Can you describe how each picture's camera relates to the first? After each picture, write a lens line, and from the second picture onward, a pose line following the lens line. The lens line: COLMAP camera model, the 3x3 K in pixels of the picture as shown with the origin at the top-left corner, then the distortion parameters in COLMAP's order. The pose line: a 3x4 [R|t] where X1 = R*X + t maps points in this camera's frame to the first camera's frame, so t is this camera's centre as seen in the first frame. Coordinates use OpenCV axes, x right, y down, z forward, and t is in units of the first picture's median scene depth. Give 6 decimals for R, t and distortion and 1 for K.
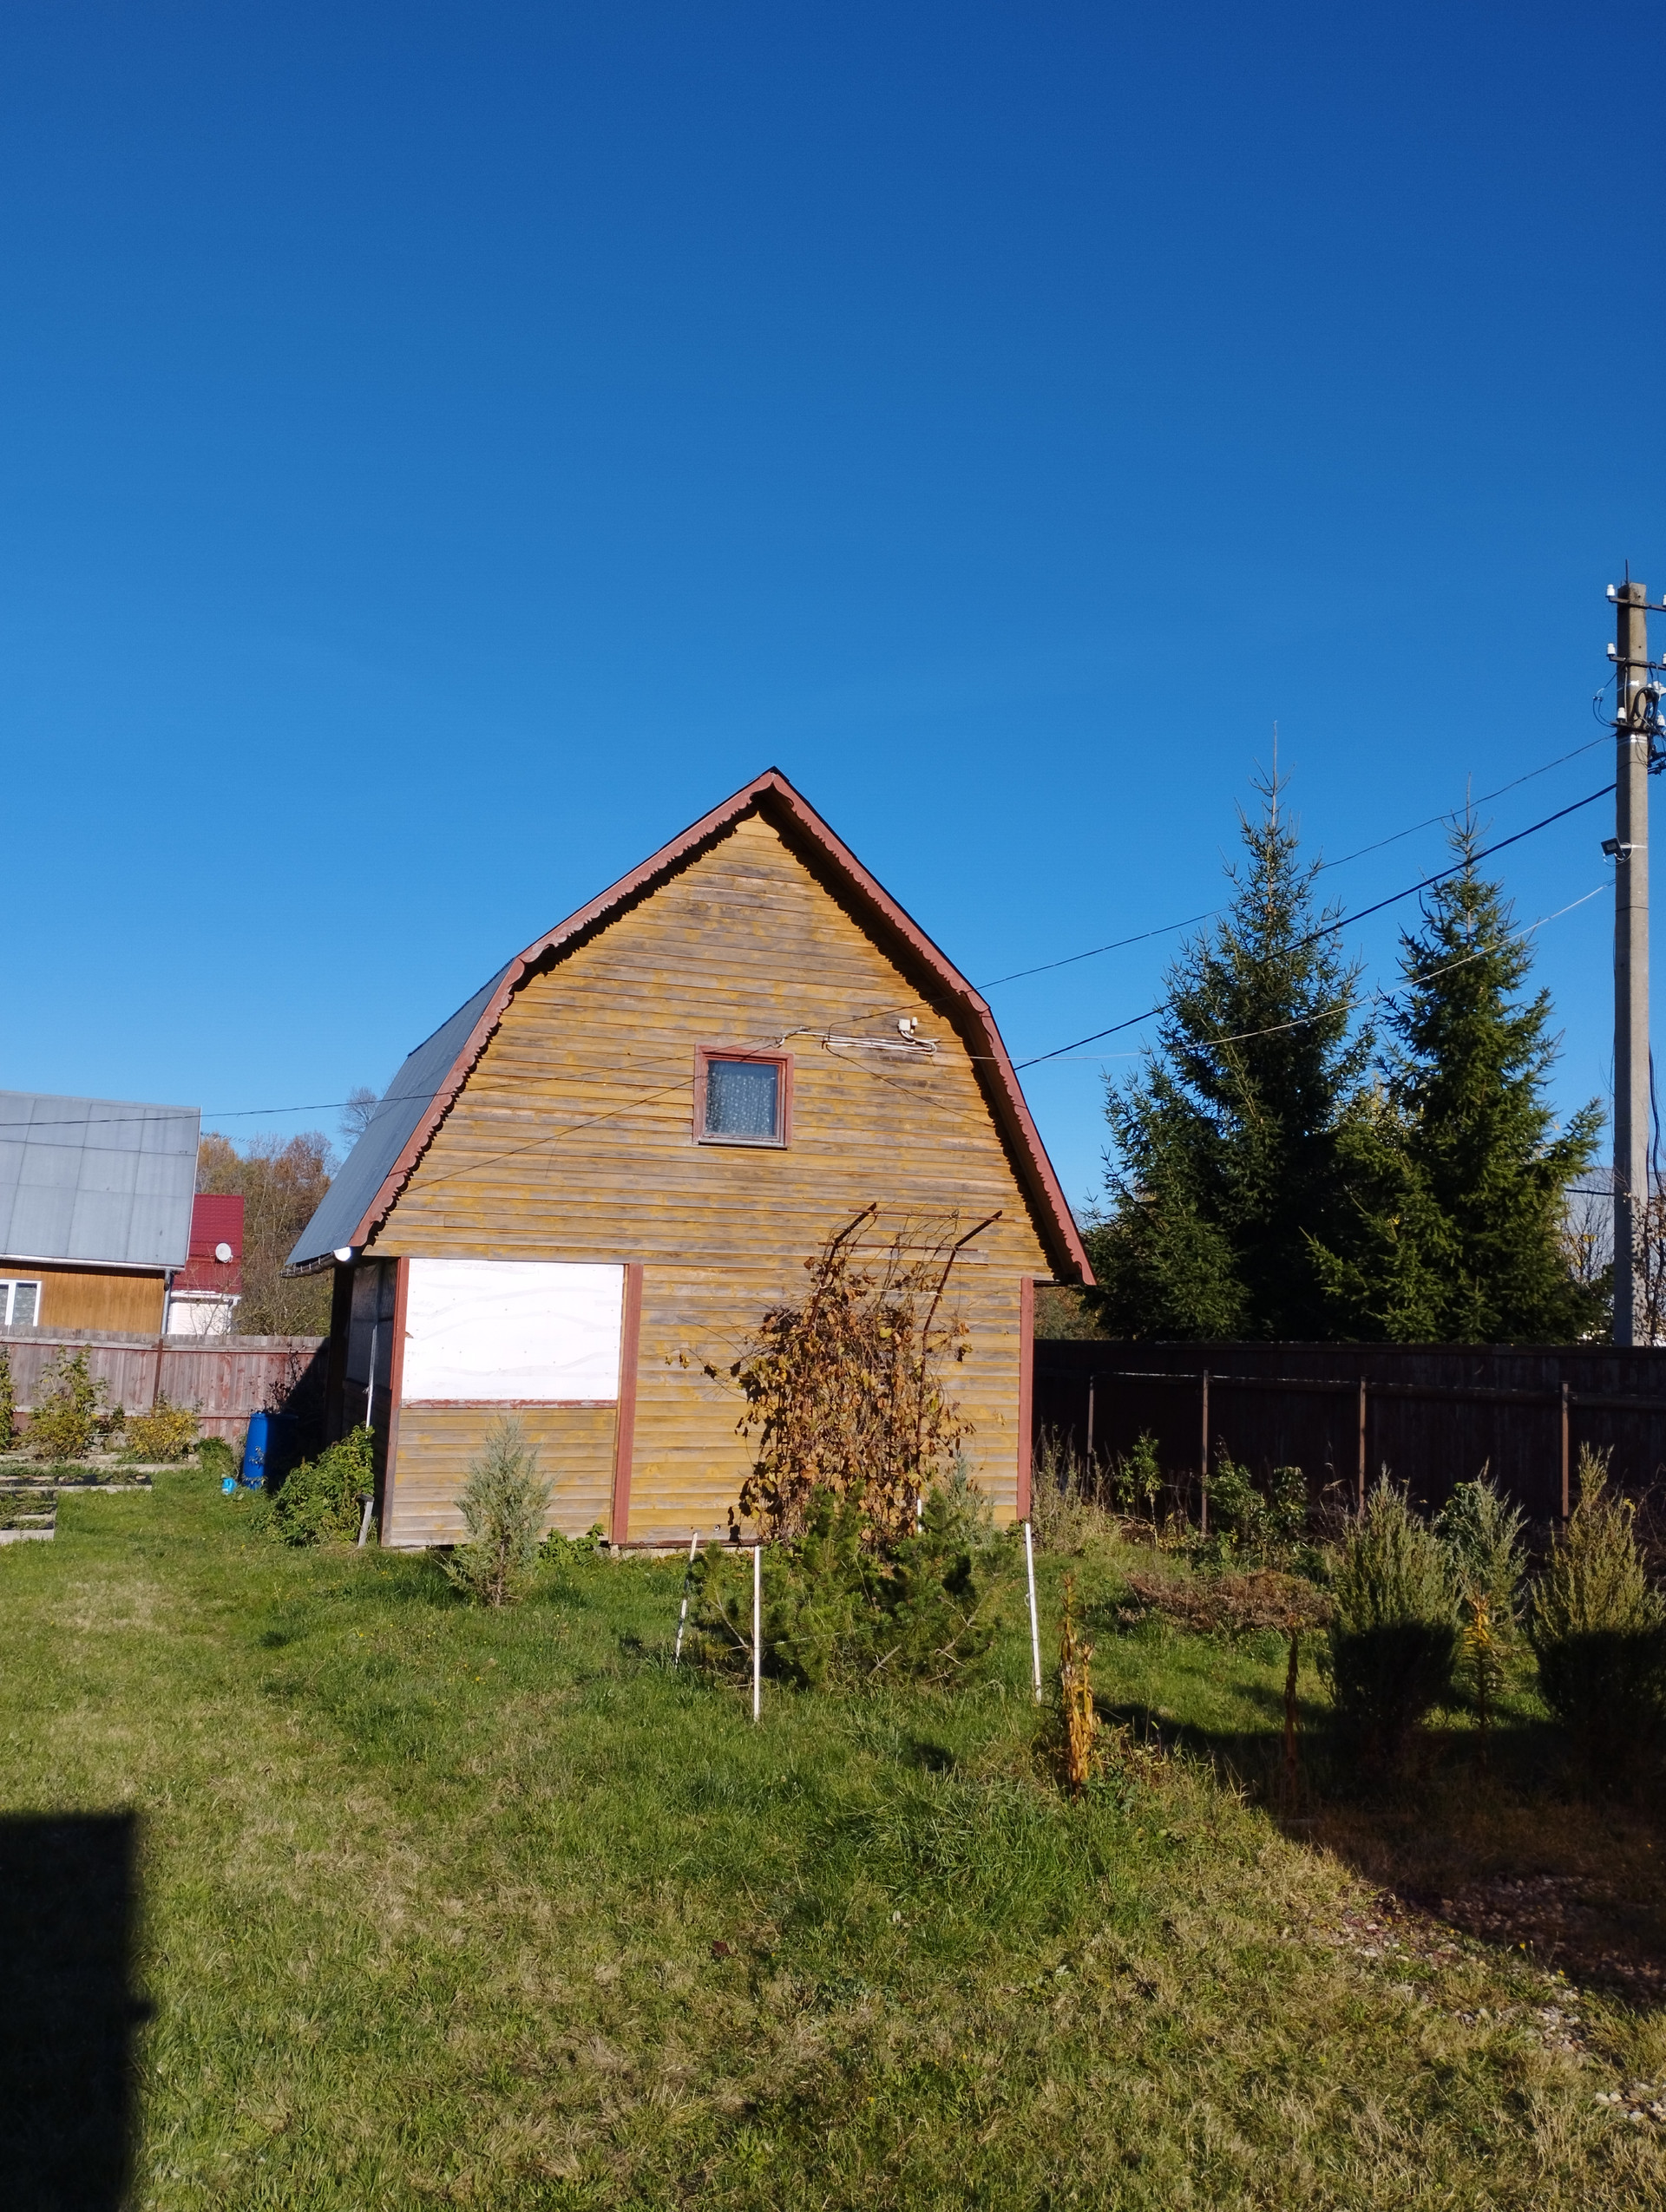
lens RADIAL K [[1840.6, 0, 836.1], [0, 1840.6, 1101.0], [0, 0, 1]] dist [0.134041, -0.155859]
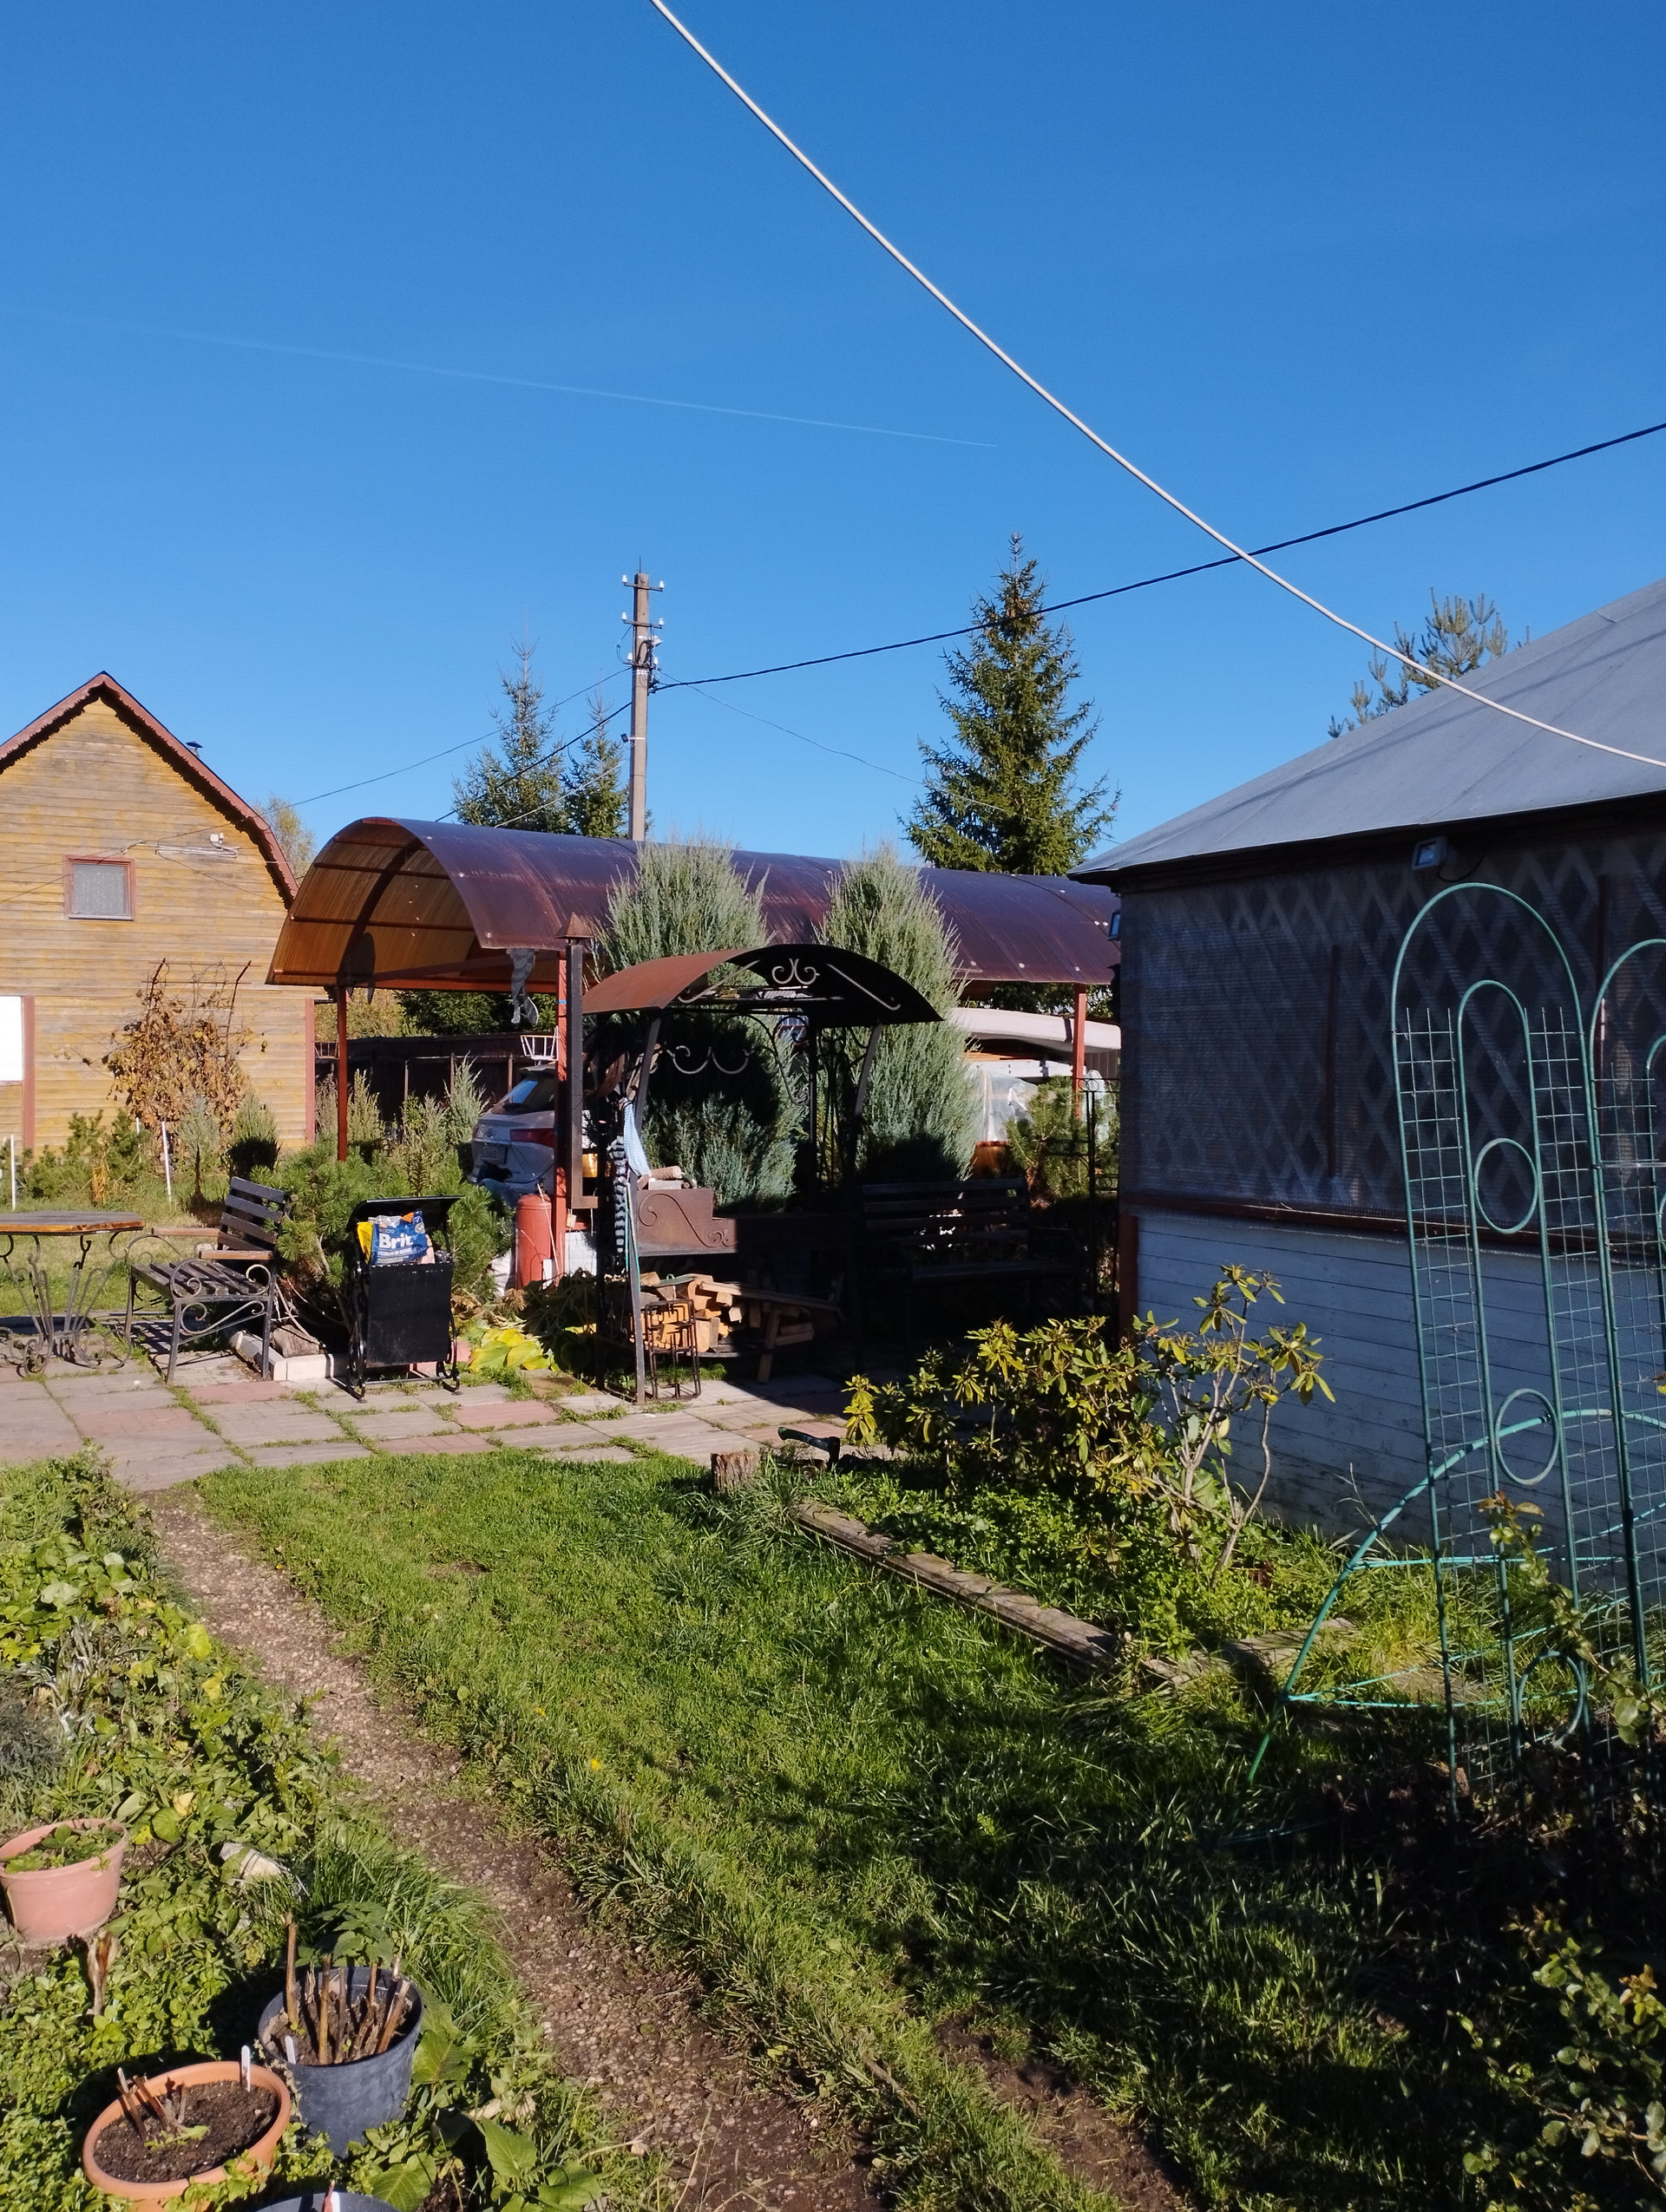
lens RADIAL K [[1840.6, 0, 836.1], [0, 1840.6, 1101.0], [0, 0, 1]] dist [0.134041, -0.155859]
pose [[0.983429, -0.035892, 0.177707, 0.274052], [0.007255, 0.987213, 0.159242, -0.071752], [-0.181150, -0.155313, 0.971114, -0.683080]]
